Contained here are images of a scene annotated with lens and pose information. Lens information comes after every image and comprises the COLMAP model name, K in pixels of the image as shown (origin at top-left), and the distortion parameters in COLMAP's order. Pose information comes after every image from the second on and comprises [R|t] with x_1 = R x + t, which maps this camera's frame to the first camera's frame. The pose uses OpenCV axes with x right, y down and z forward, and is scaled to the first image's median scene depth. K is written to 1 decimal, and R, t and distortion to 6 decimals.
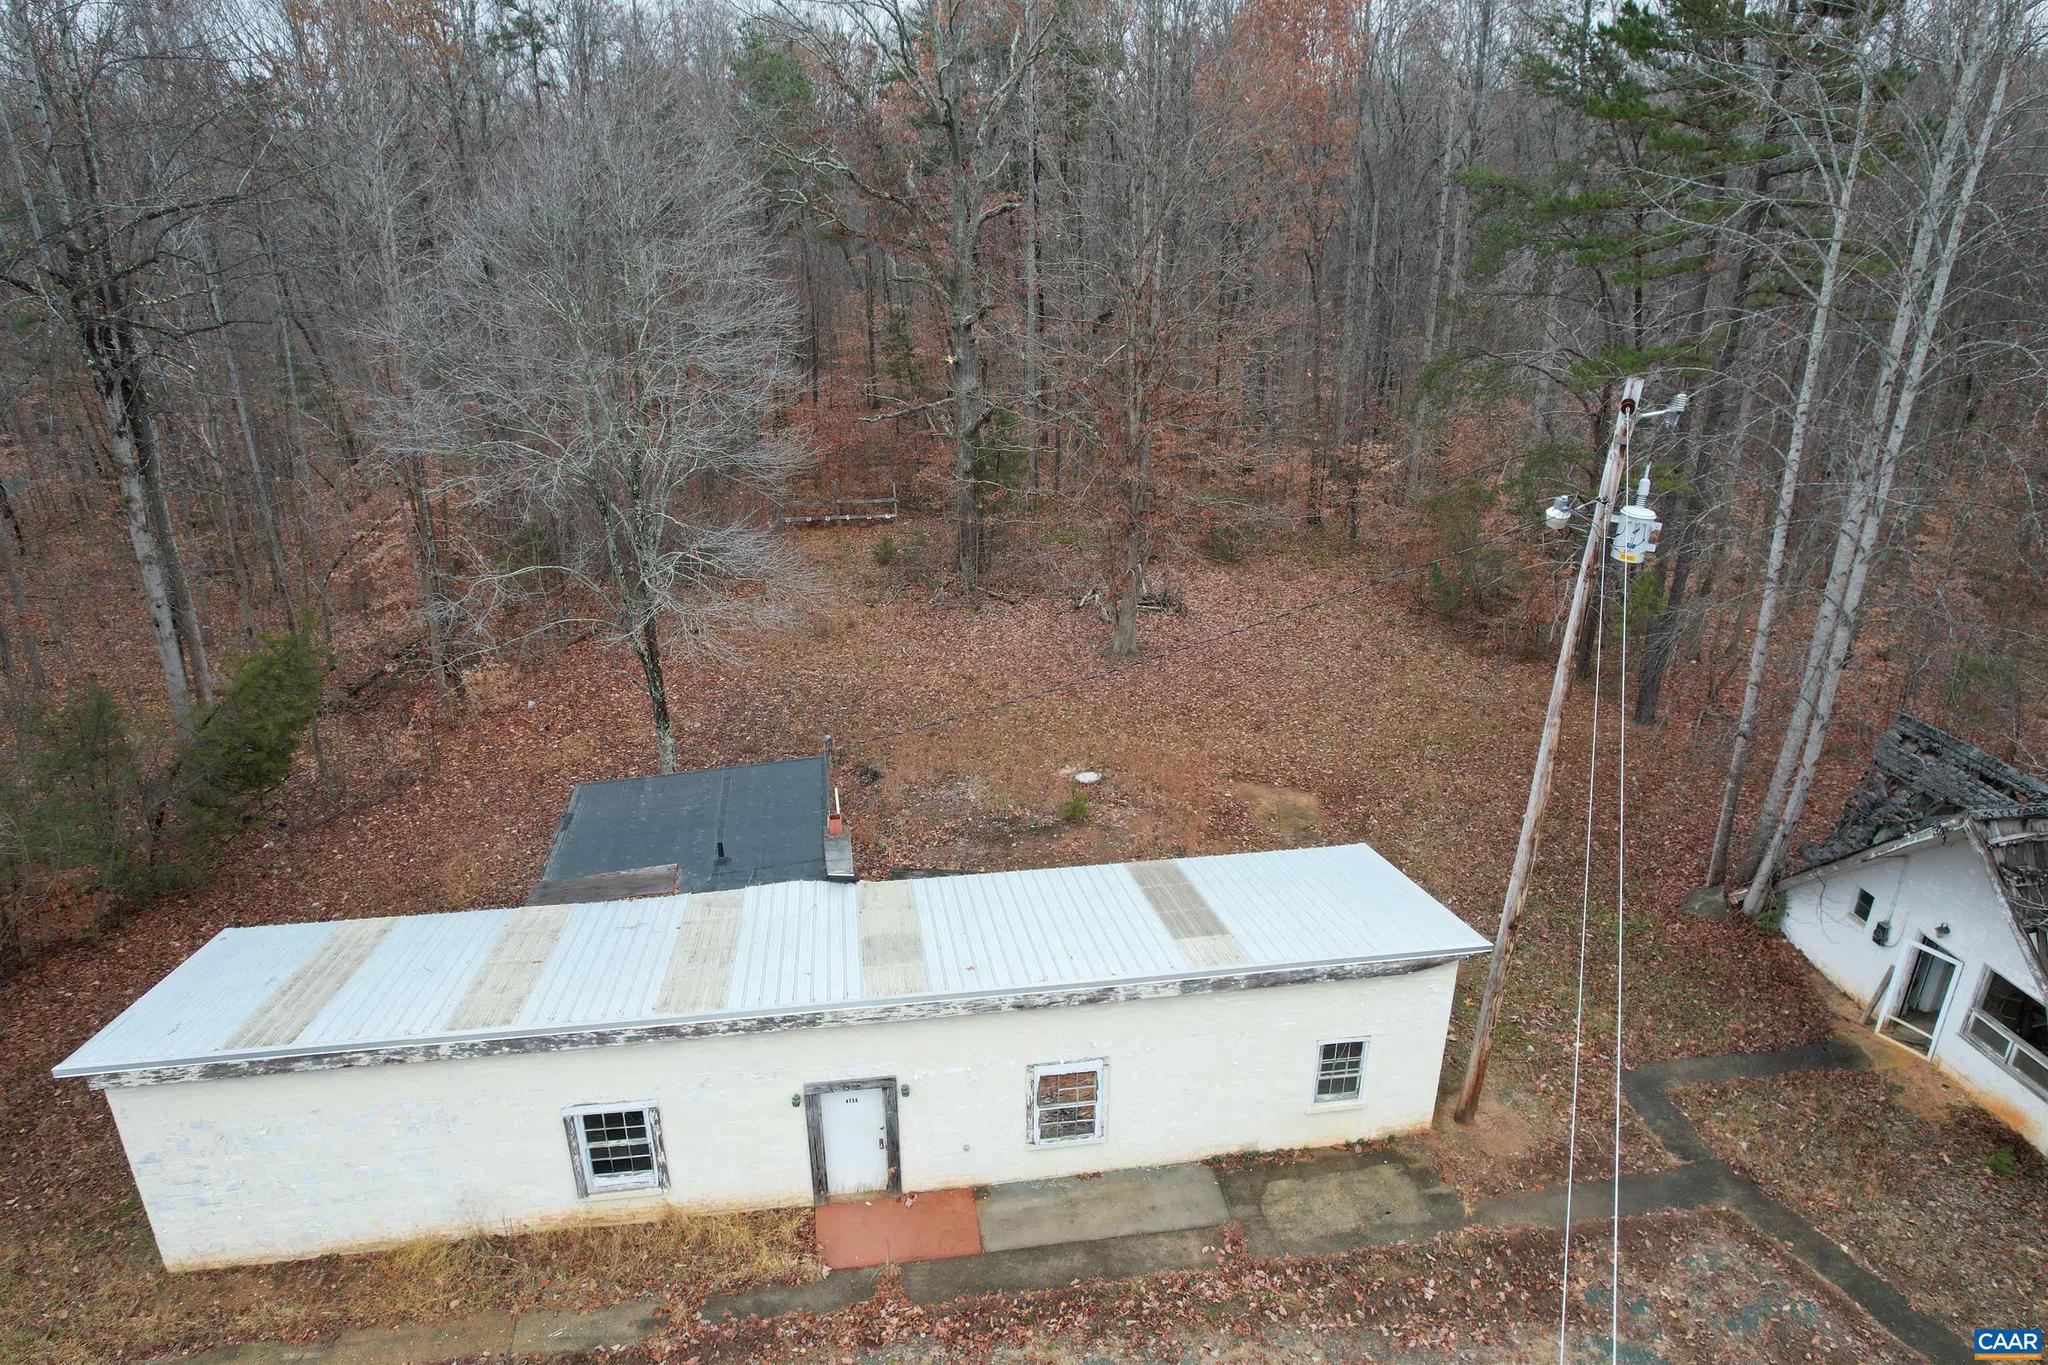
lens RADIAL K [[1305.3, 0, 1035.3], [0, 1305.3, 695.2], [0, 0, 1]] dist [-0.075522, 0.066434]
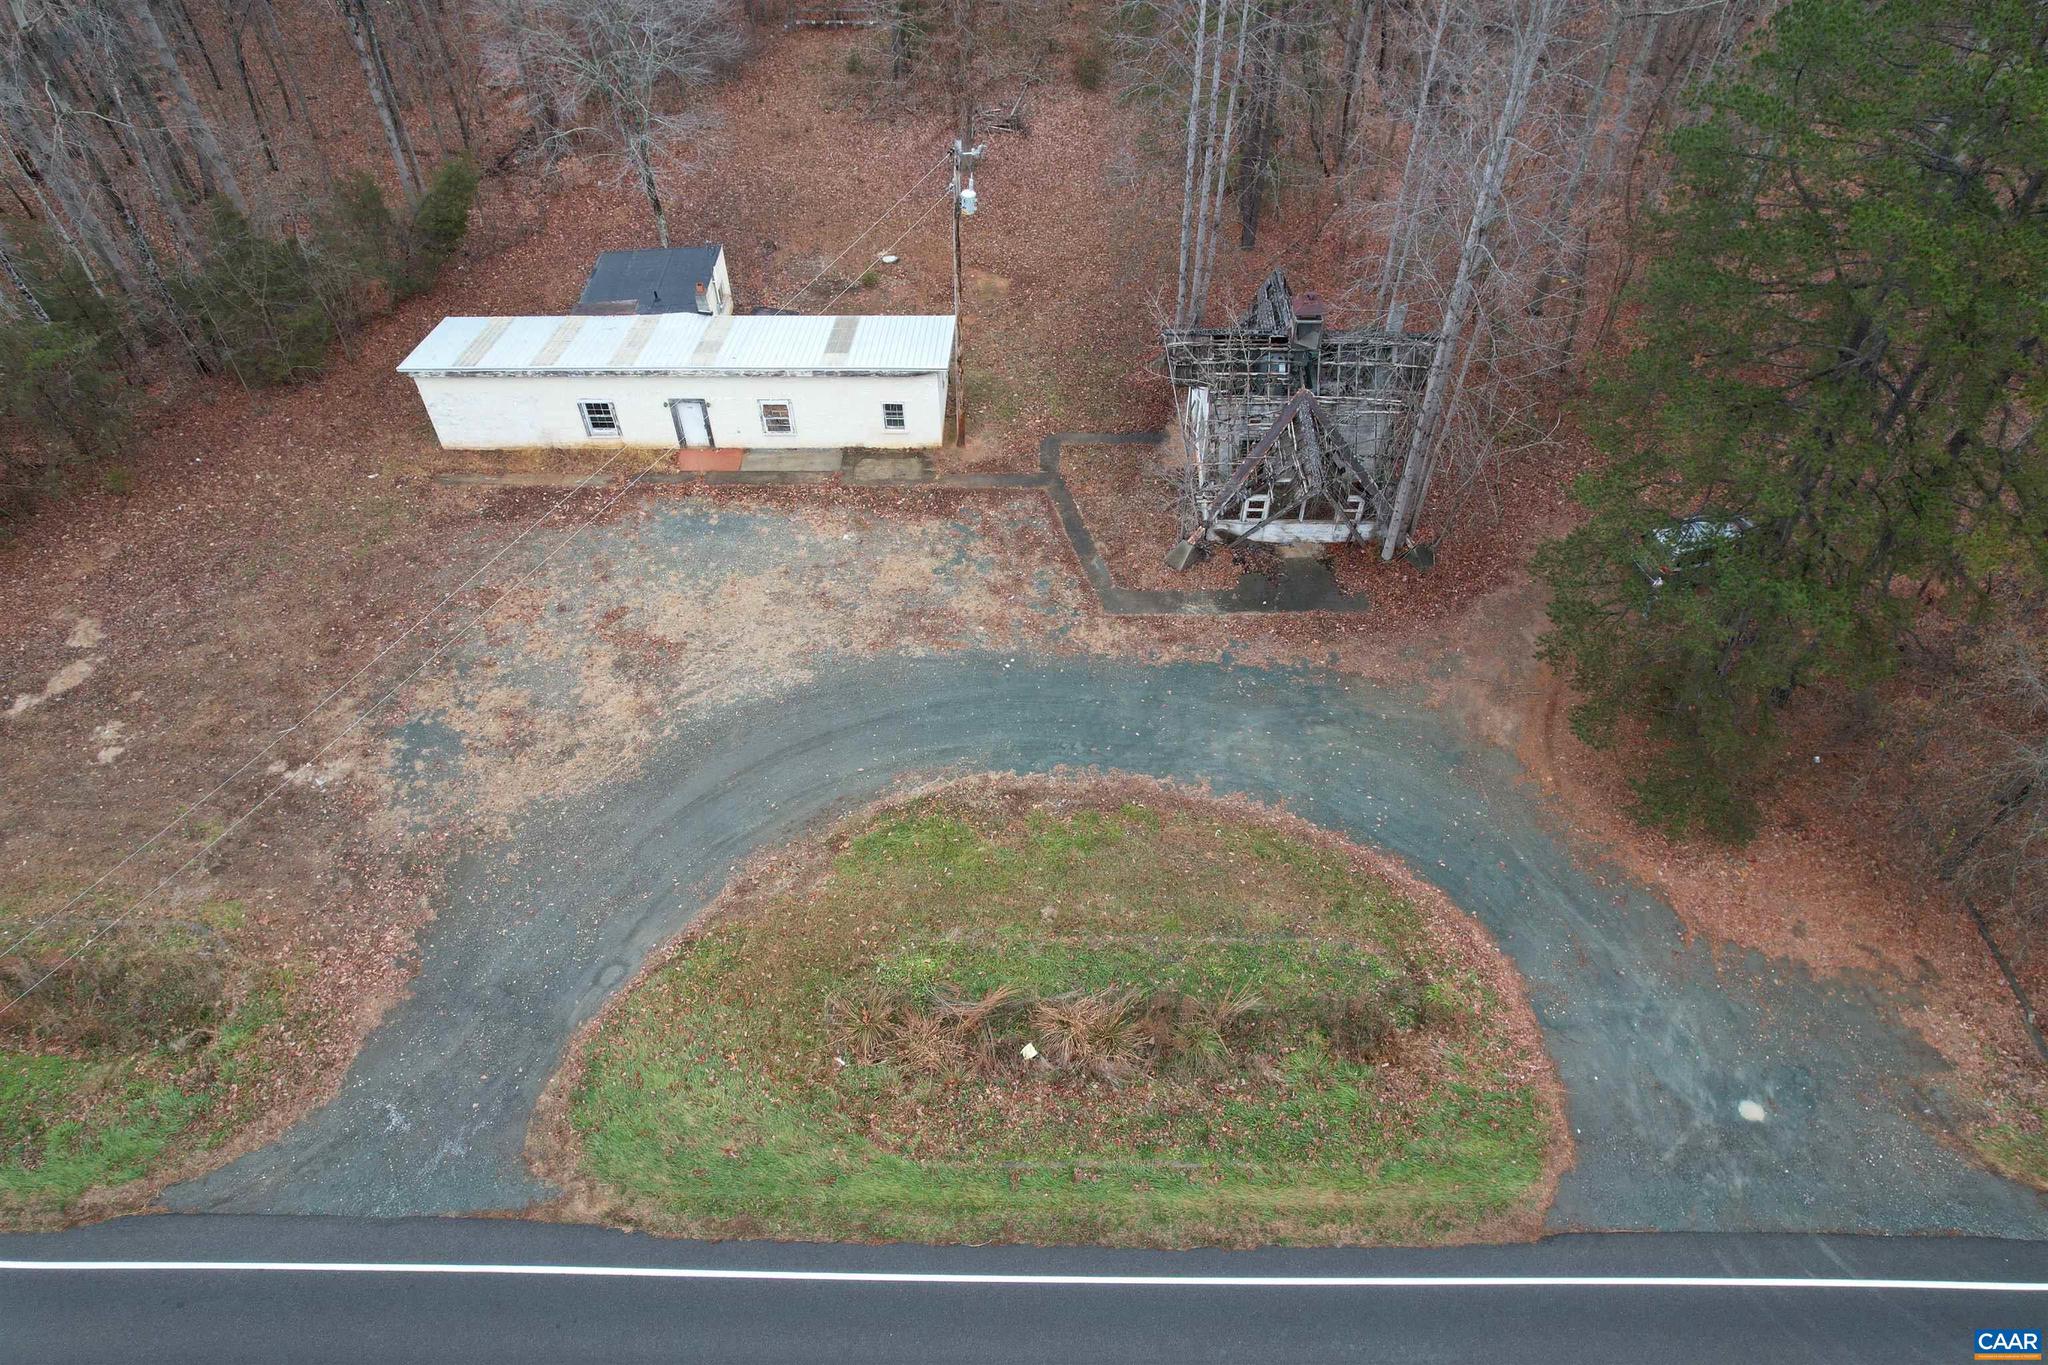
lens RADIAL K [[1305.3, 0, 1035.3], [0, 1305.3, 695.2], [0, 0, 1]] dist [-0.075522, 0.066434]
pose [[0.986208, 0.122014, -0.111828, 0.841415], [-0.060982, 0.896011, 0.439824, -0.319625], [0.153864, -0.426938, 0.891095, -1.323916]]
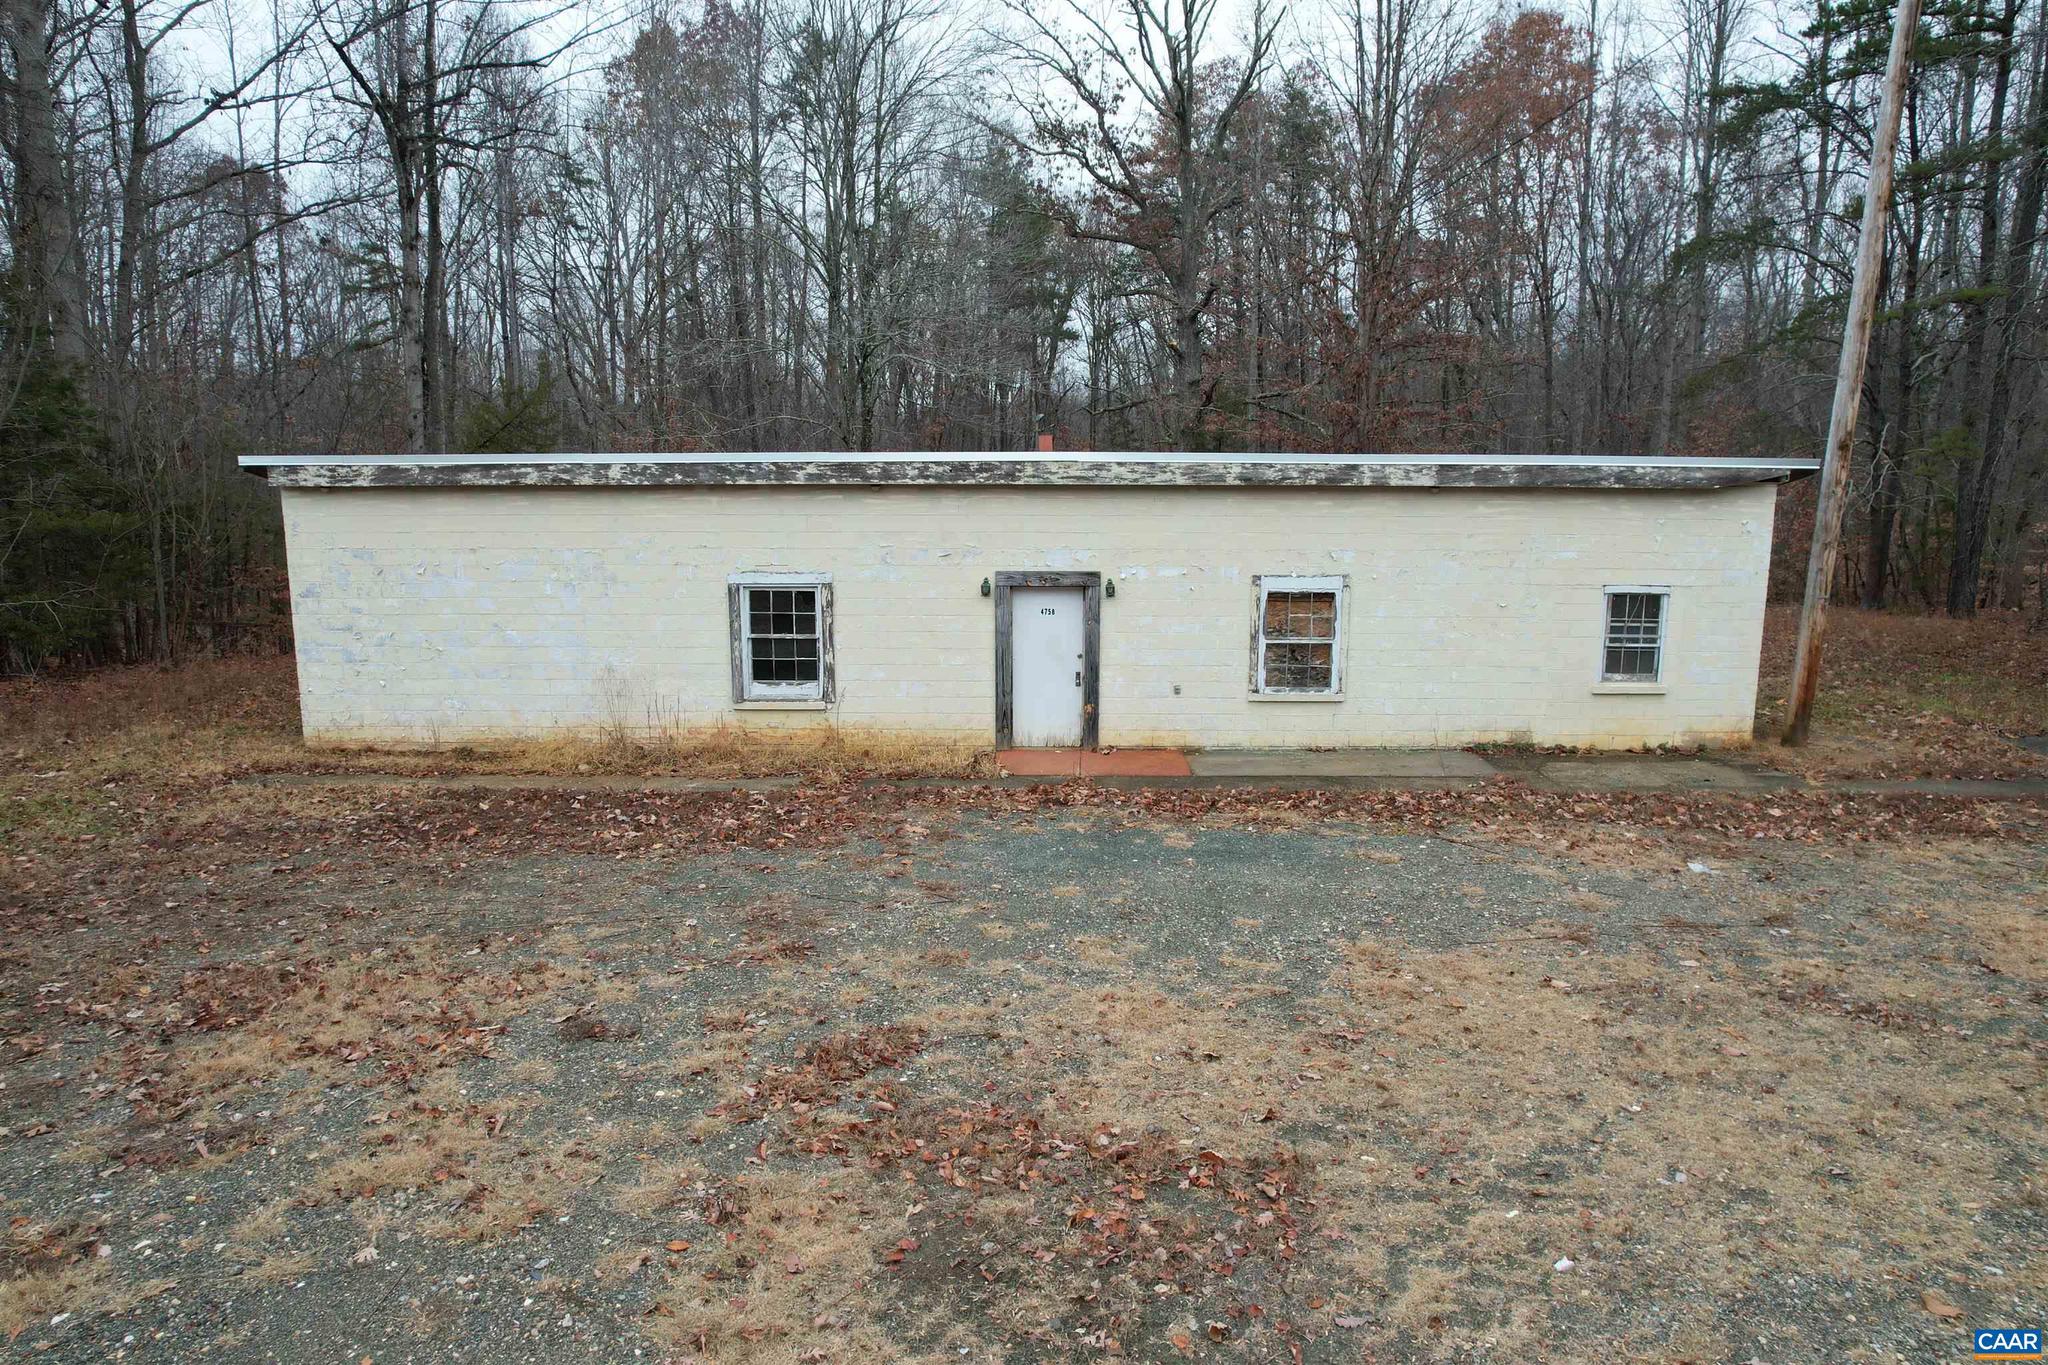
lens RADIAL K [[1295.8, 0, 1033.4], [0, 1295.8, 704.4], [0, 0, 1]] dist [-0.048273, 0.002941]
pose [[0.986548, 0.029903, -0.160712, -0.009291], [-0.064301, 0.974861, -0.213334, 0.549206], [0.150293, 0.220798, 0.963670, 0.169912]]
